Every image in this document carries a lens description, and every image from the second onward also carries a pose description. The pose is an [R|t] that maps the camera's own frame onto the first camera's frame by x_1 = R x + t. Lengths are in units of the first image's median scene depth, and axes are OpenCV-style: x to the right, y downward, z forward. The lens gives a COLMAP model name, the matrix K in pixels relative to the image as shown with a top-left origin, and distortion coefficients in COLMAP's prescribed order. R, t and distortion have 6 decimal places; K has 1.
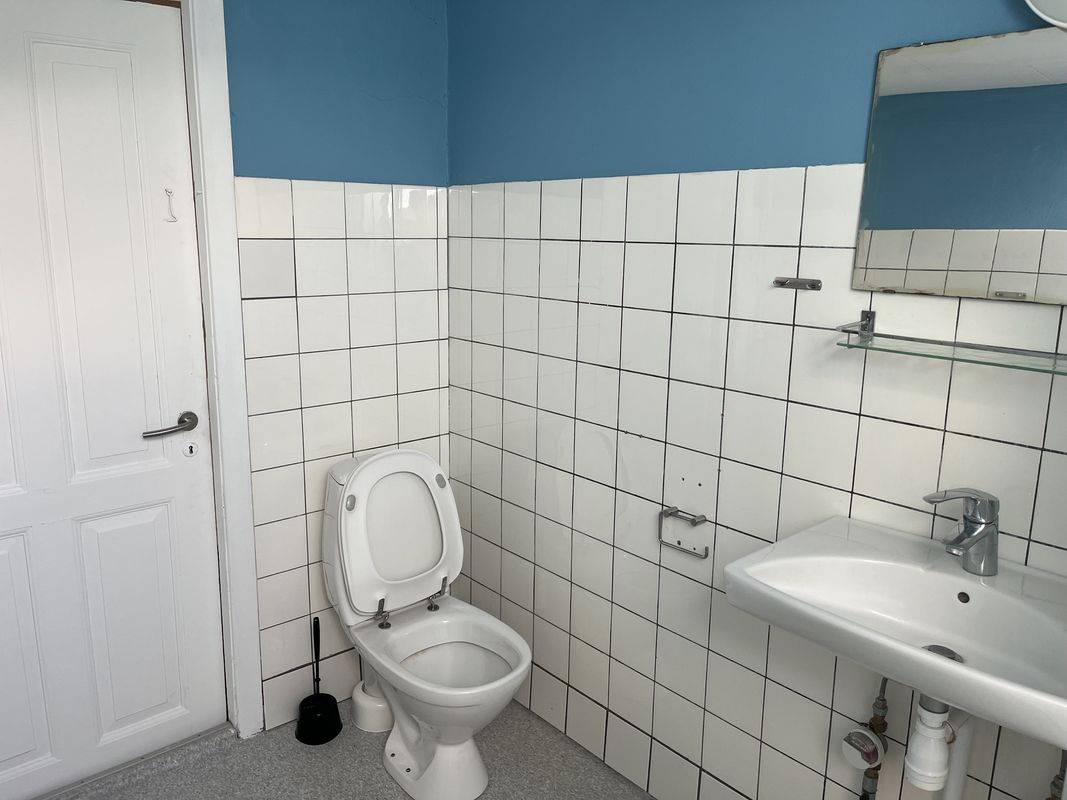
lens RADIAL K [[816.8, 0, 533.5], [0, 816.8, 400.0], [0, 0, 1]] dist [0.058973, -0.087148]
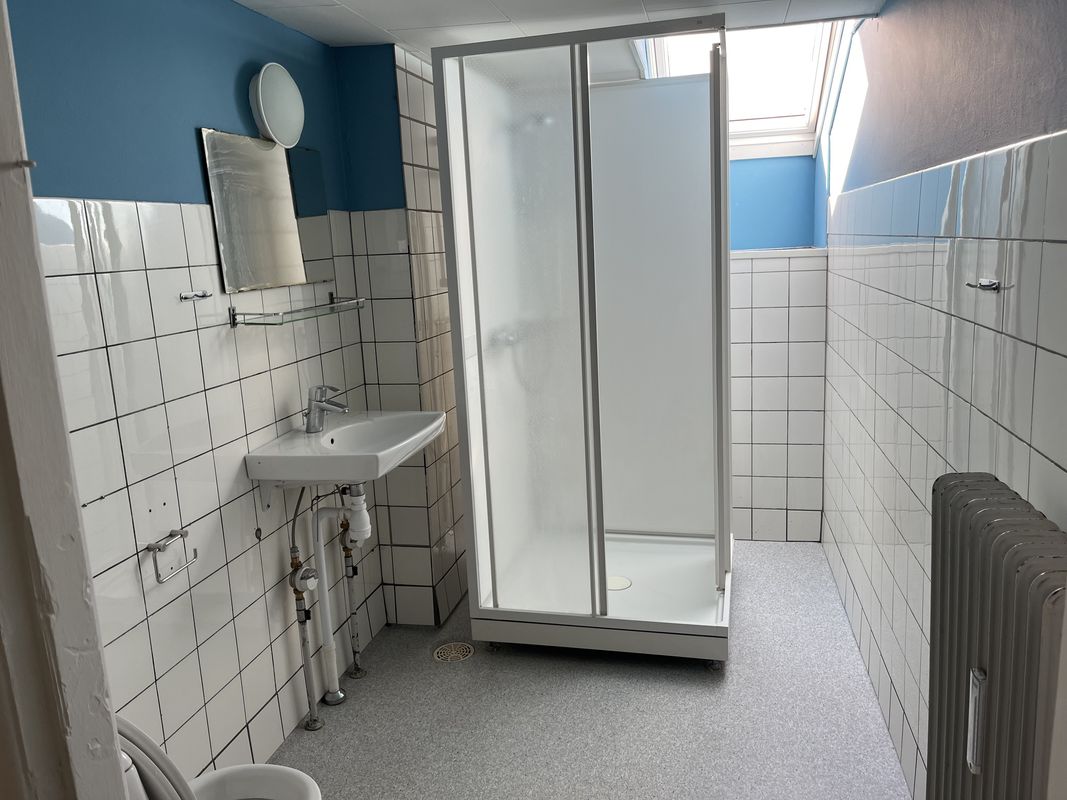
lens RADIAL K [[816.8, 0, 533.5], [0, 816.8, 400.0], [0, 0, 1]] dist [0.058973, -0.087148]
pose [[-0.597921, -0.143800, 0.788551, -1.046059], [0.204613, 0.923801, 0.323612, -0.308503], [-0.775000, 0.354842, -0.522937, 1.370604]]
